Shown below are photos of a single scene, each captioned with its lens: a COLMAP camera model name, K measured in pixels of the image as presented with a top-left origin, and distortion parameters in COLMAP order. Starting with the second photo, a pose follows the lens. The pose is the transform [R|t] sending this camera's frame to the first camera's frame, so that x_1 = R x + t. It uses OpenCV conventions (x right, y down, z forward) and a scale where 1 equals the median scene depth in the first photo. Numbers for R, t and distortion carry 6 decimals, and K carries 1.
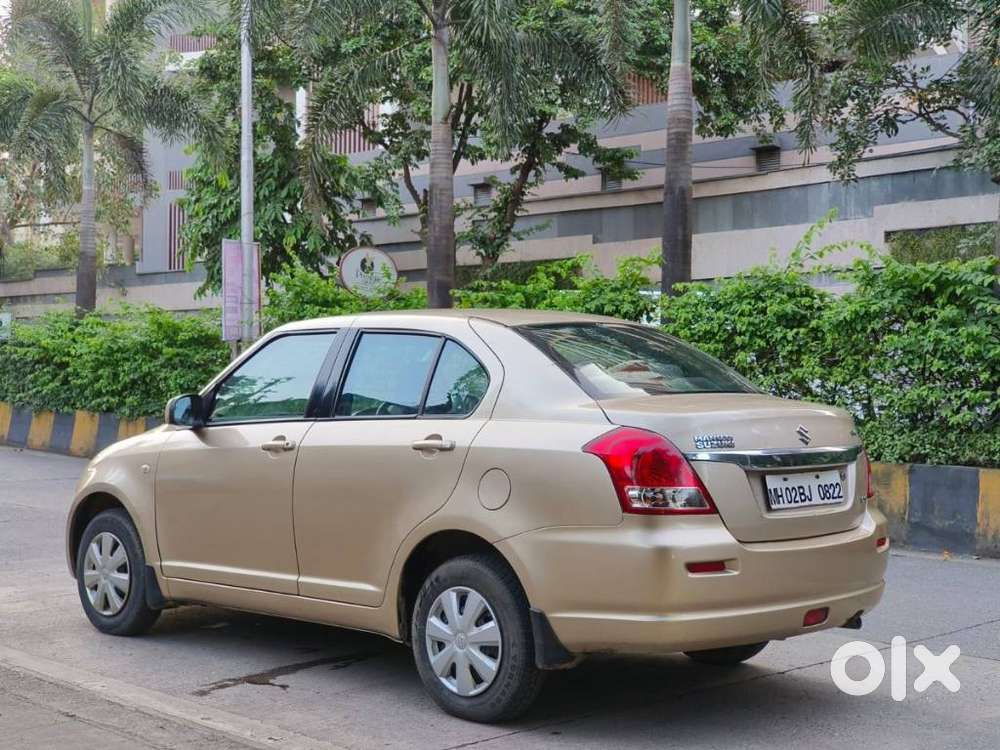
lens RADIAL K [[1694.0, 0, 499.7], [0, 1694.0, 375.6], [0, 0, 1]] dist [0.103856, 0.000000]
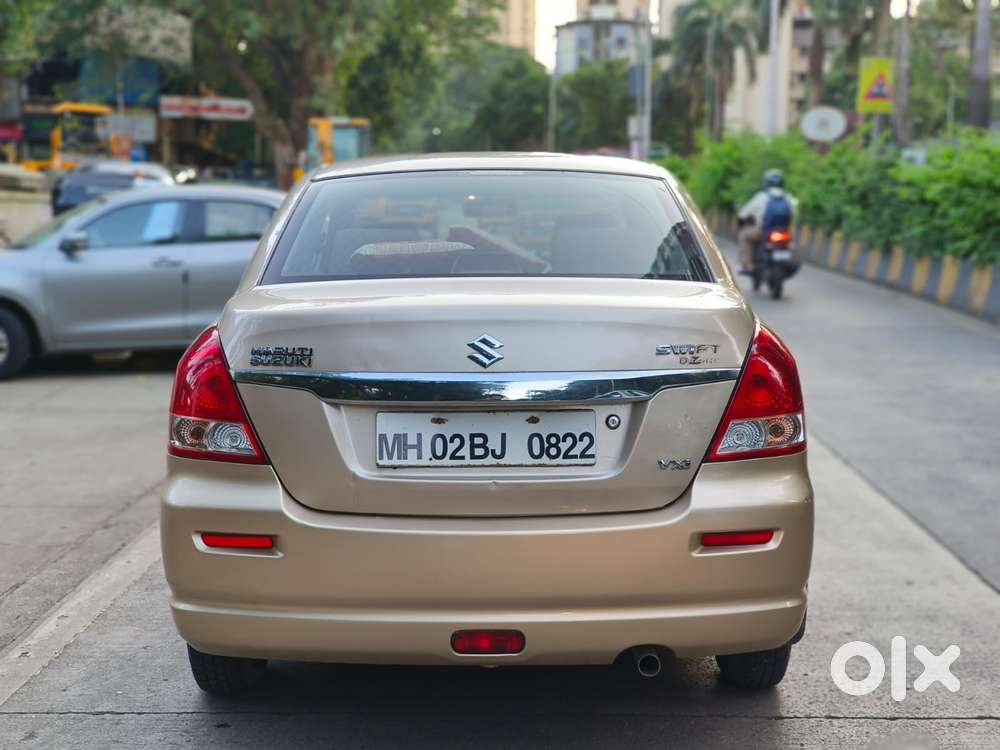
lens RADIAL K [[1694.0, 0, 498.9], [0, 1694.0, 373.2], [0, 0, 1]] dist [0.103856, 0.000000]
pose [[0.646435, 0.069471, -0.759799, 0.645919], [0.008490, 0.995129, 0.098211, -0.016658], [0.762921, -0.069938, 0.642697, 0.613592]]
